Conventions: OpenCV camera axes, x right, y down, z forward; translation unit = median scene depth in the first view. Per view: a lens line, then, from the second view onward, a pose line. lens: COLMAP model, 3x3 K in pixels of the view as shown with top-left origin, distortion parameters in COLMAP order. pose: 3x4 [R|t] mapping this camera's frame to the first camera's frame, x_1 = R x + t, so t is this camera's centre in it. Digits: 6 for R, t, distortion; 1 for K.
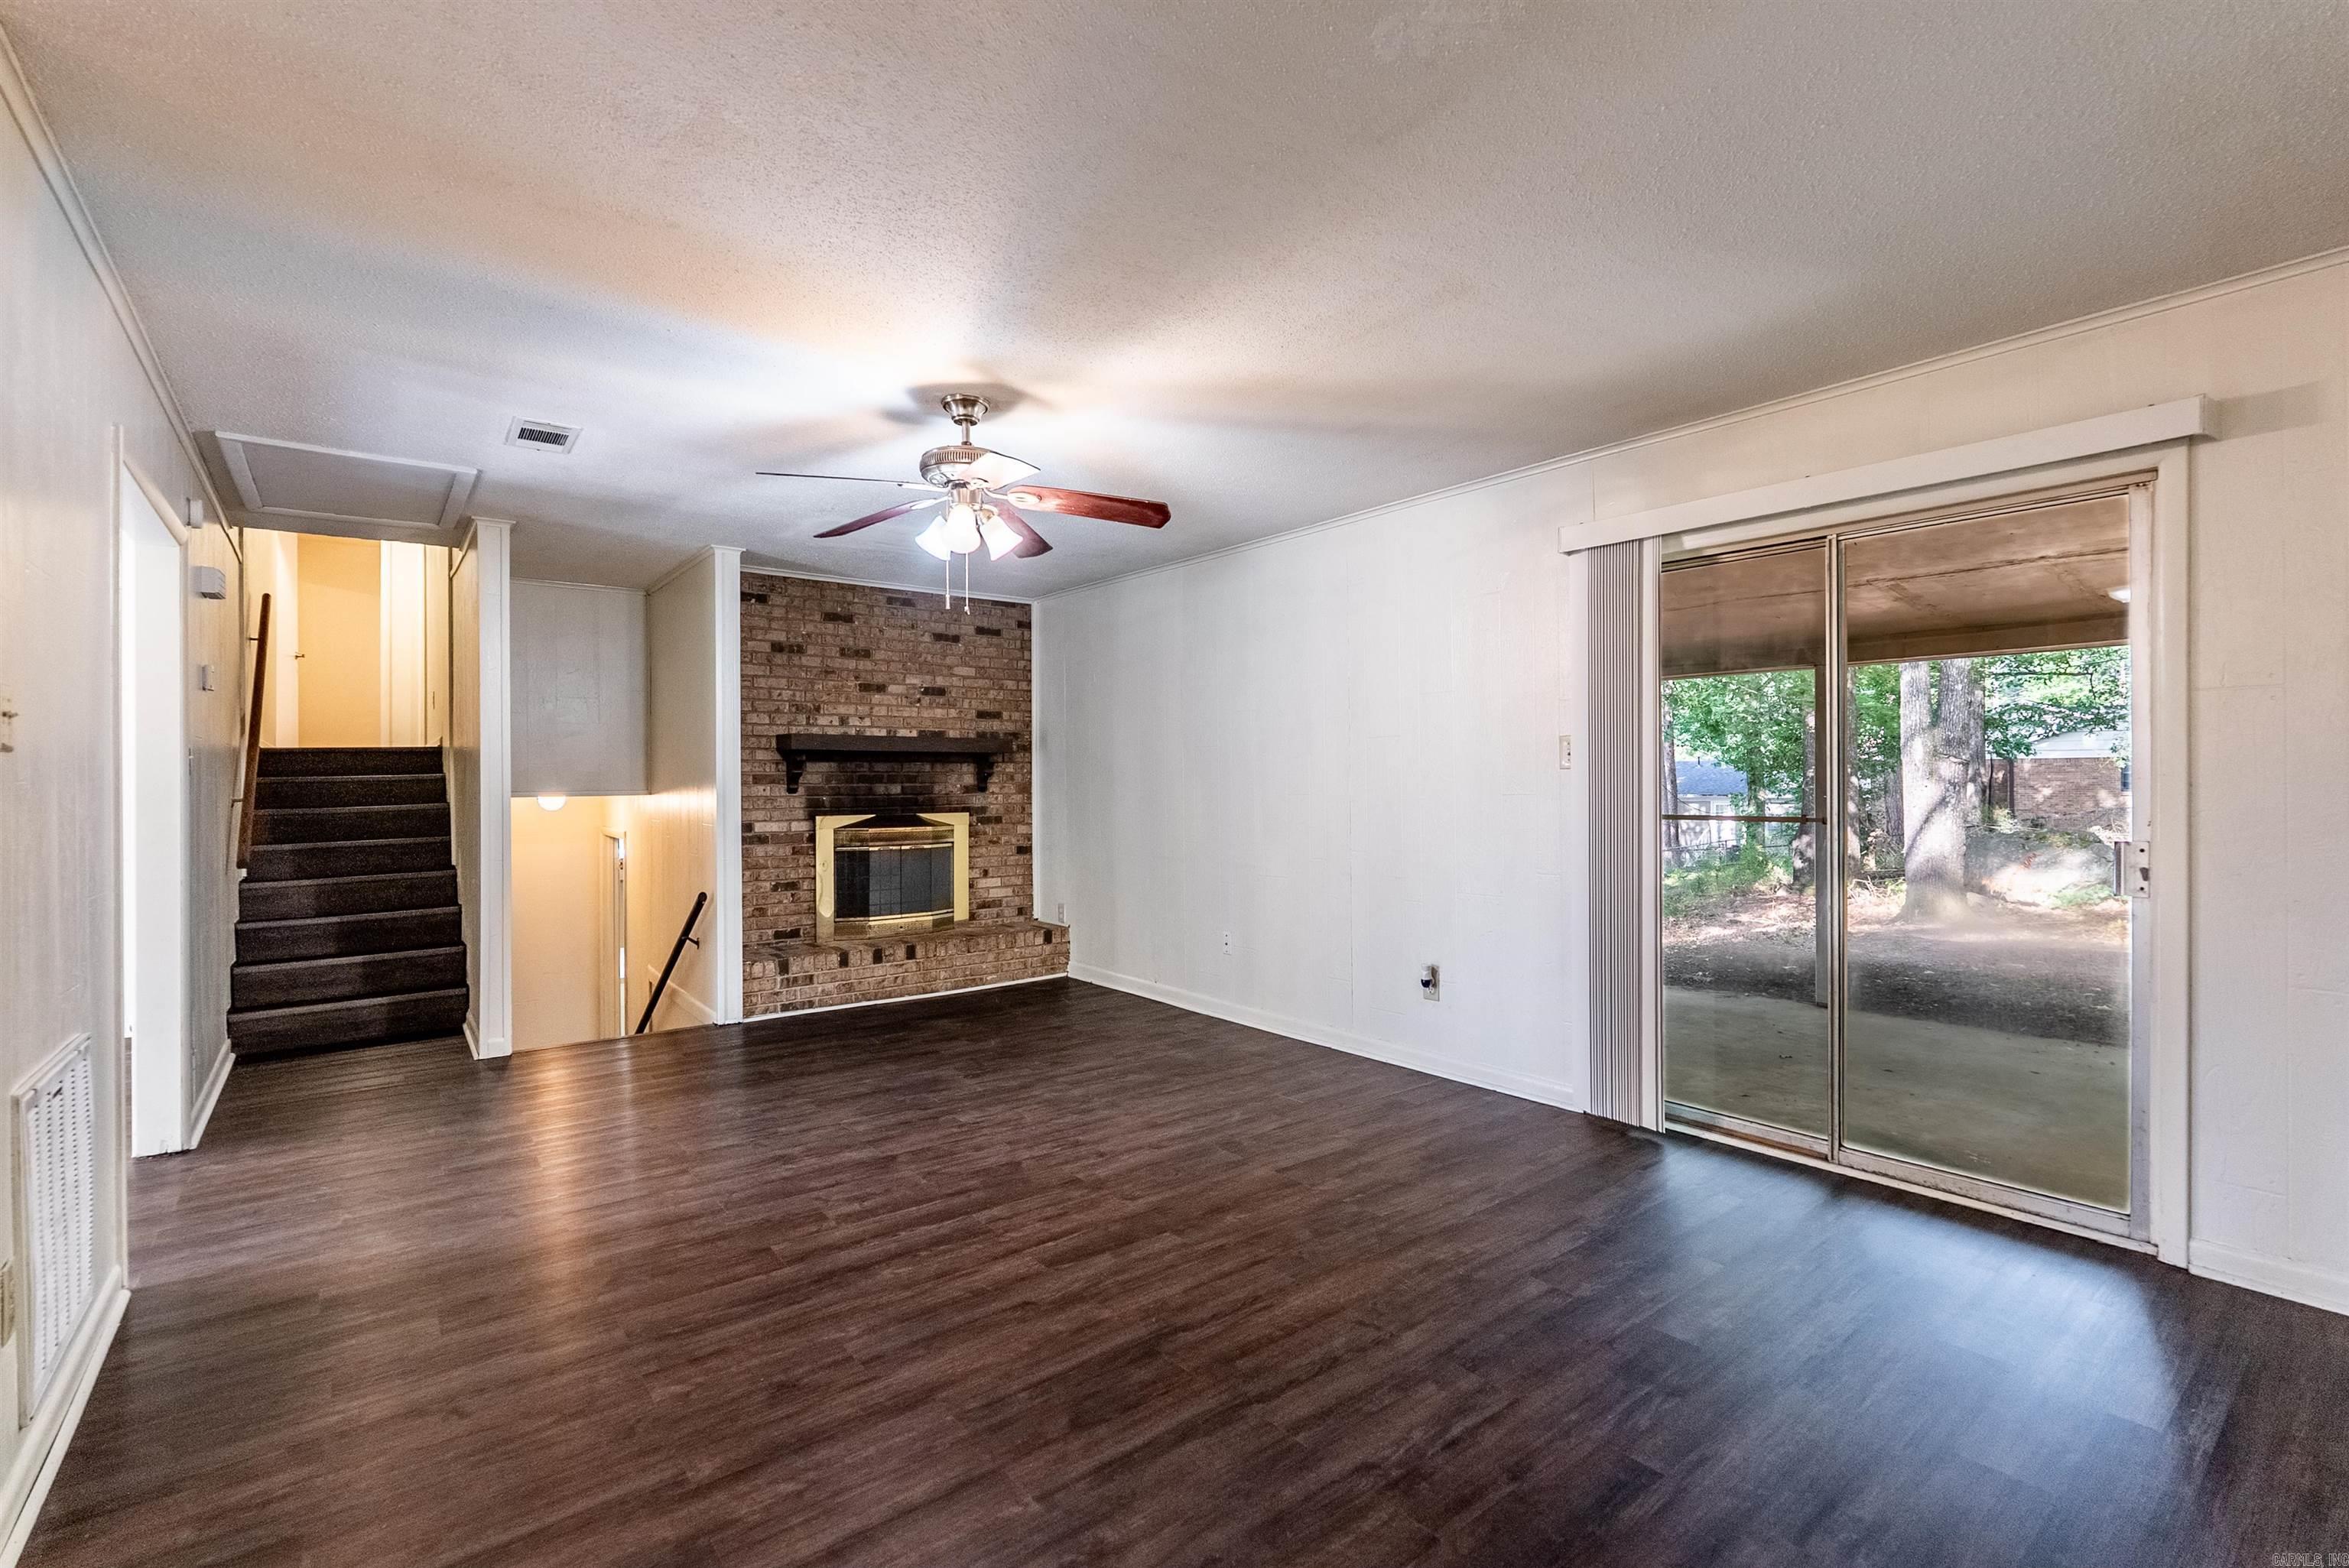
lens RADIAL K [[1041.5, 0, 1177.8], [0, 1041.5, 784.7], [0, 0, 1]] dist [-0.009205, -0.000126]
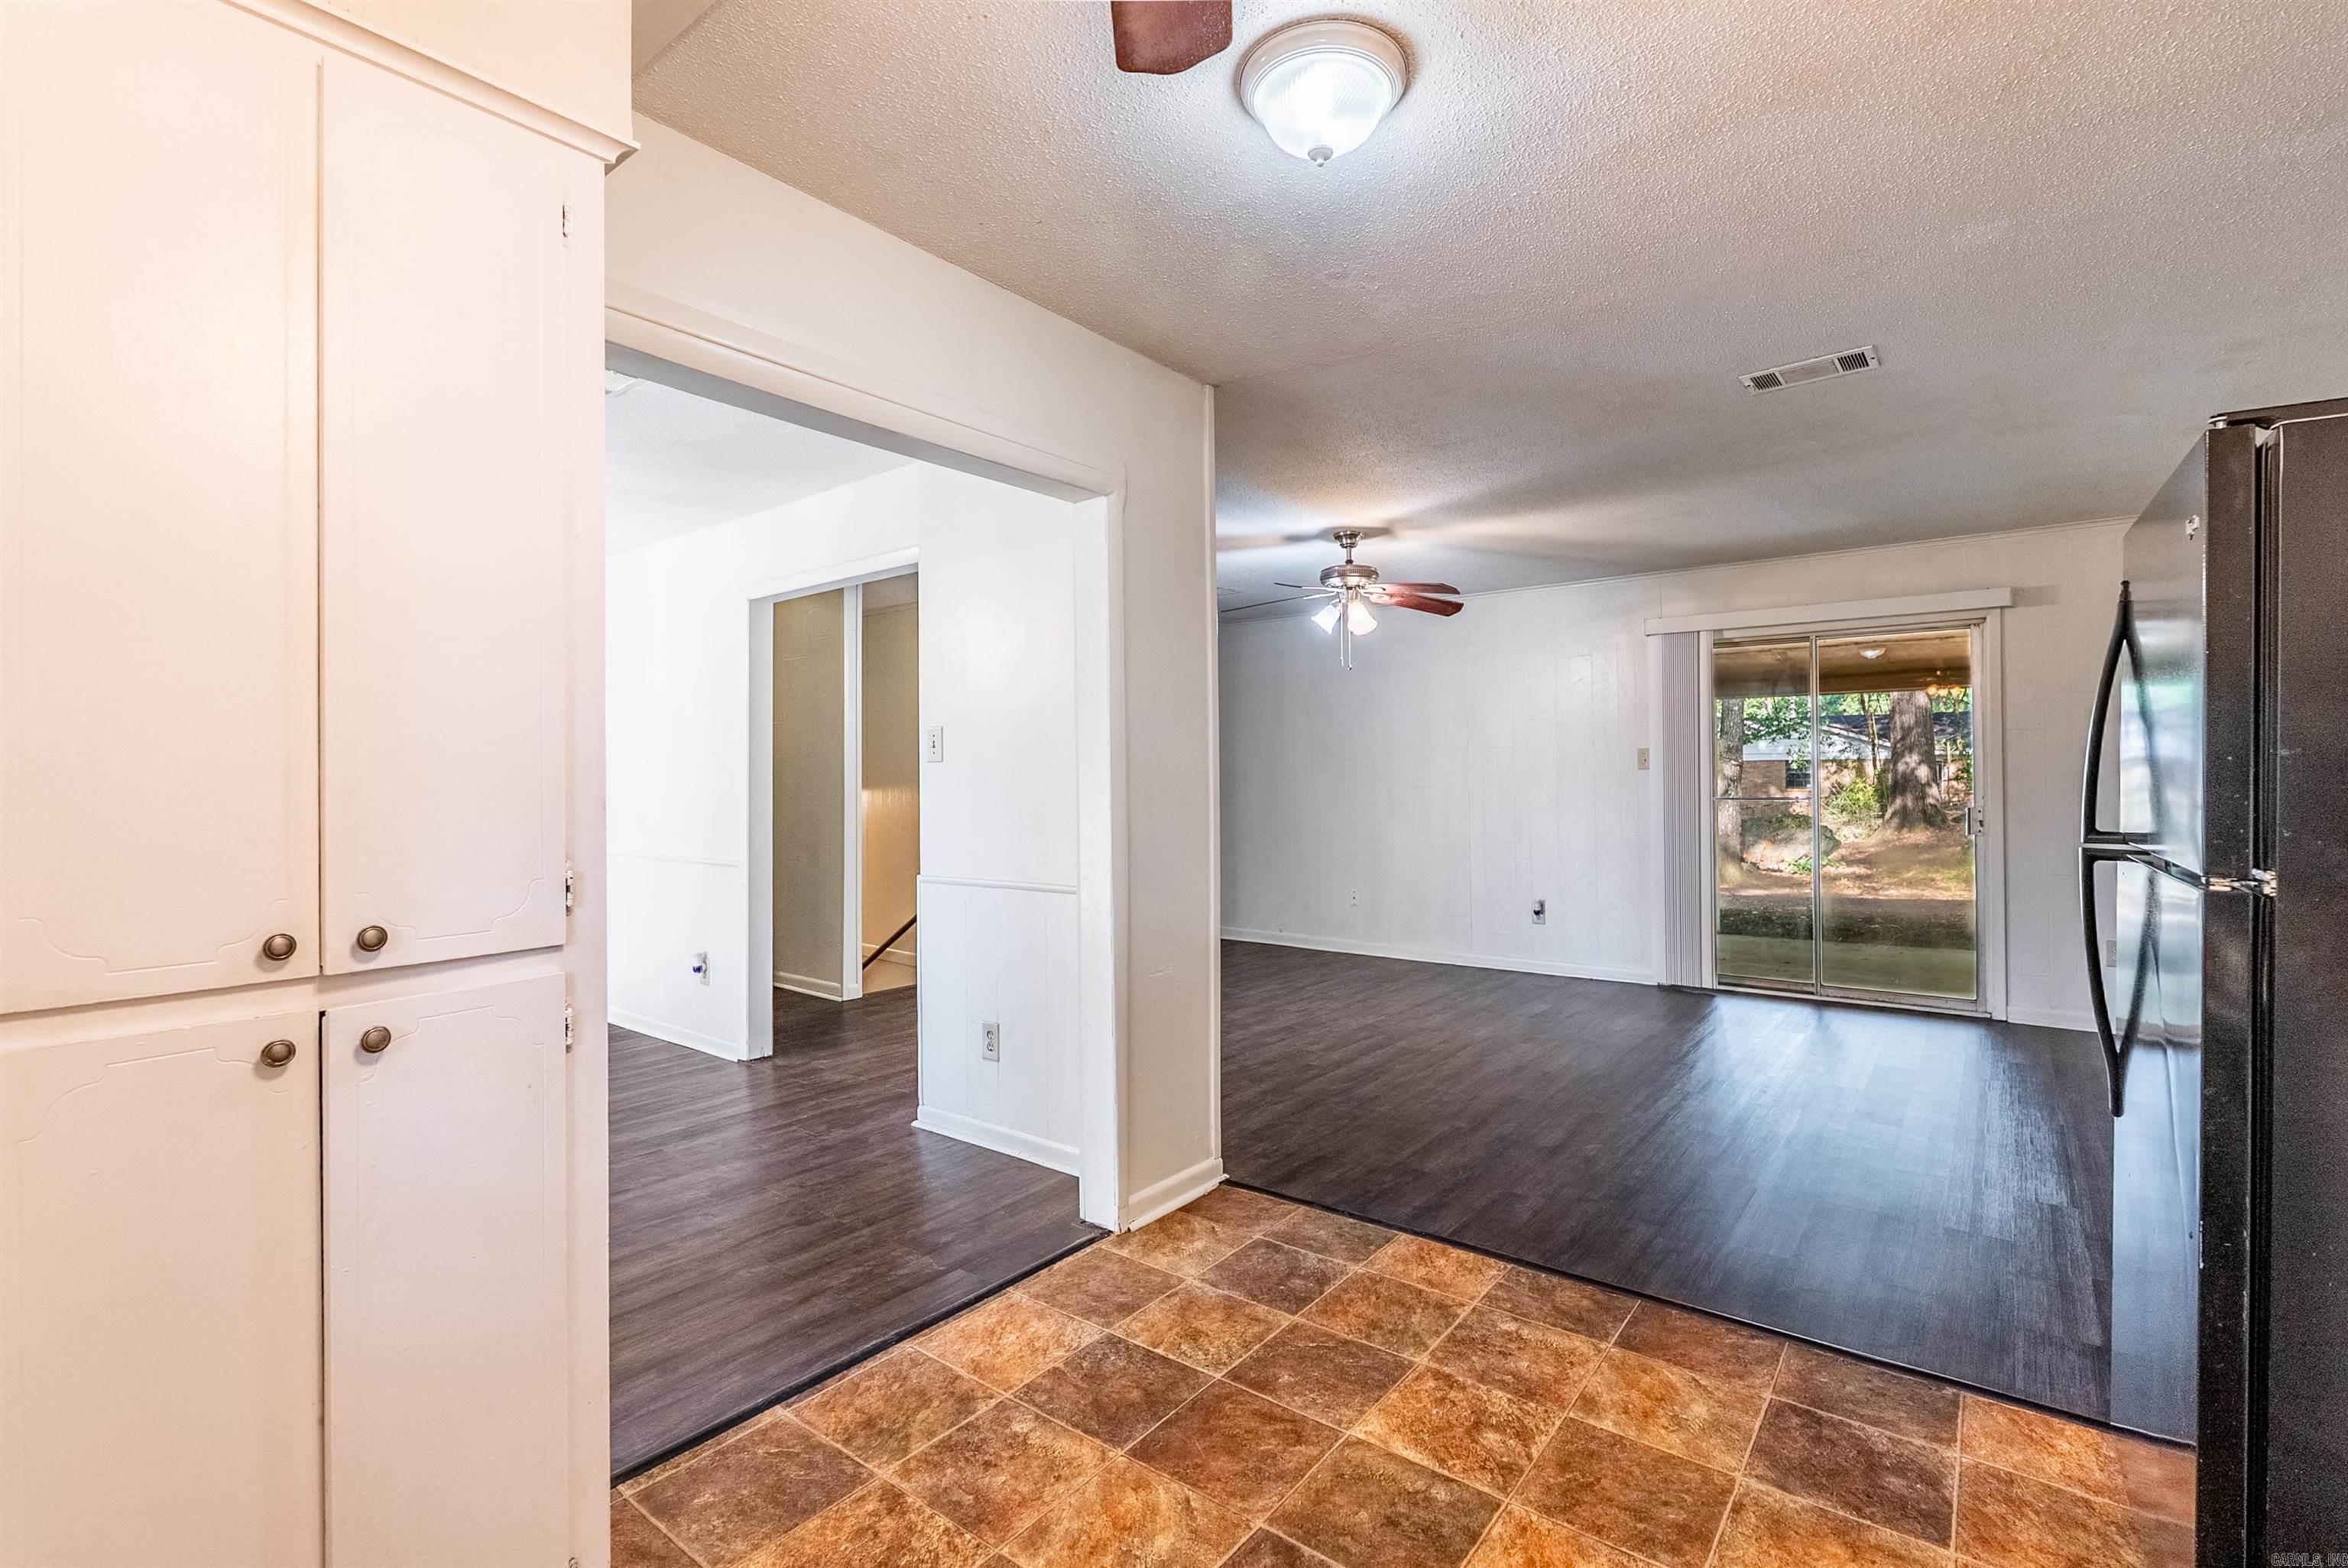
lens RADIAL K [[1054.1, 0, 1170.4], [0, 1054.1, 762.0], [0, 0, 1]] dist [-0.011345, 0.000104]
pose [[0.973613, 0.002136, 0.228196, -0.826135], [0.002860, 0.999763, -0.021560, 0.007157], [-0.228188, 0.021644, 0.973376, -0.476103]]
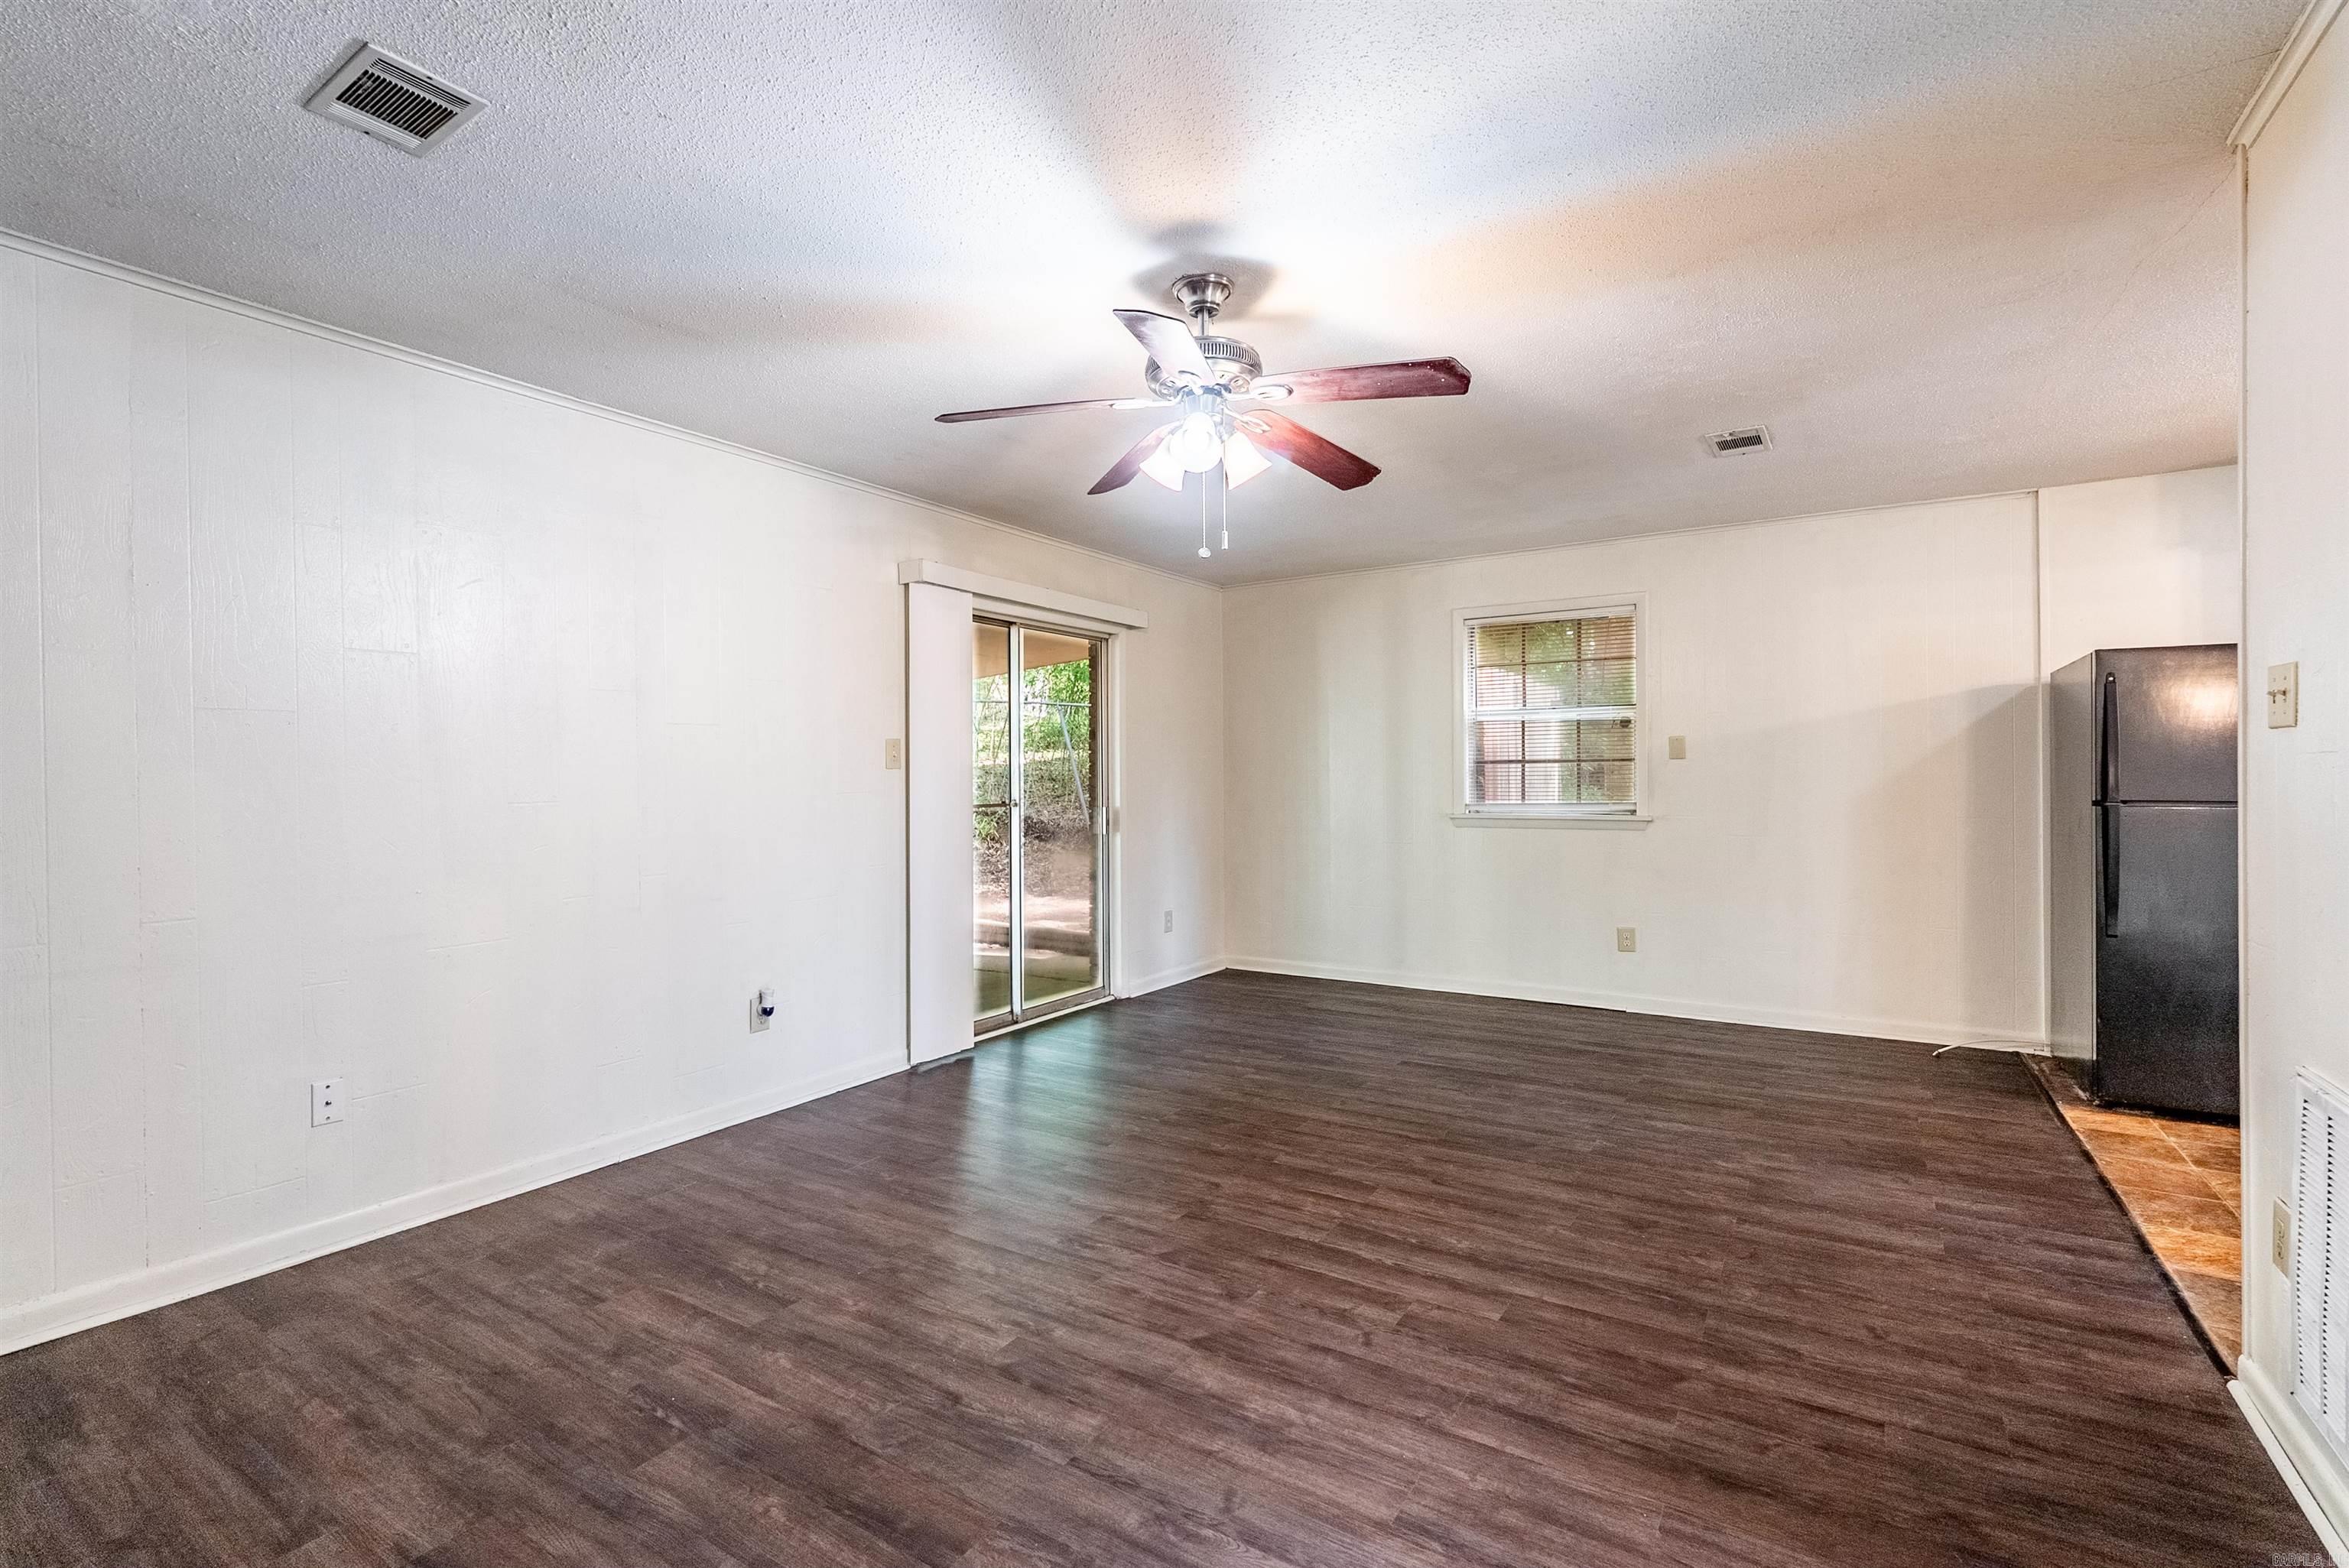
lens RADIAL K [[1041.5, 0, 1177.8], [0, 1041.5, 784.7], [0, 0, 1]] dist [-0.009205, -0.000126]
pose [[-0.320524, 0.001032, 0.947240, -0.934520], [0.014230, 0.999892, 0.003725, 0.002618], [-0.947133, 0.014673, -0.320504, 1.272568]]
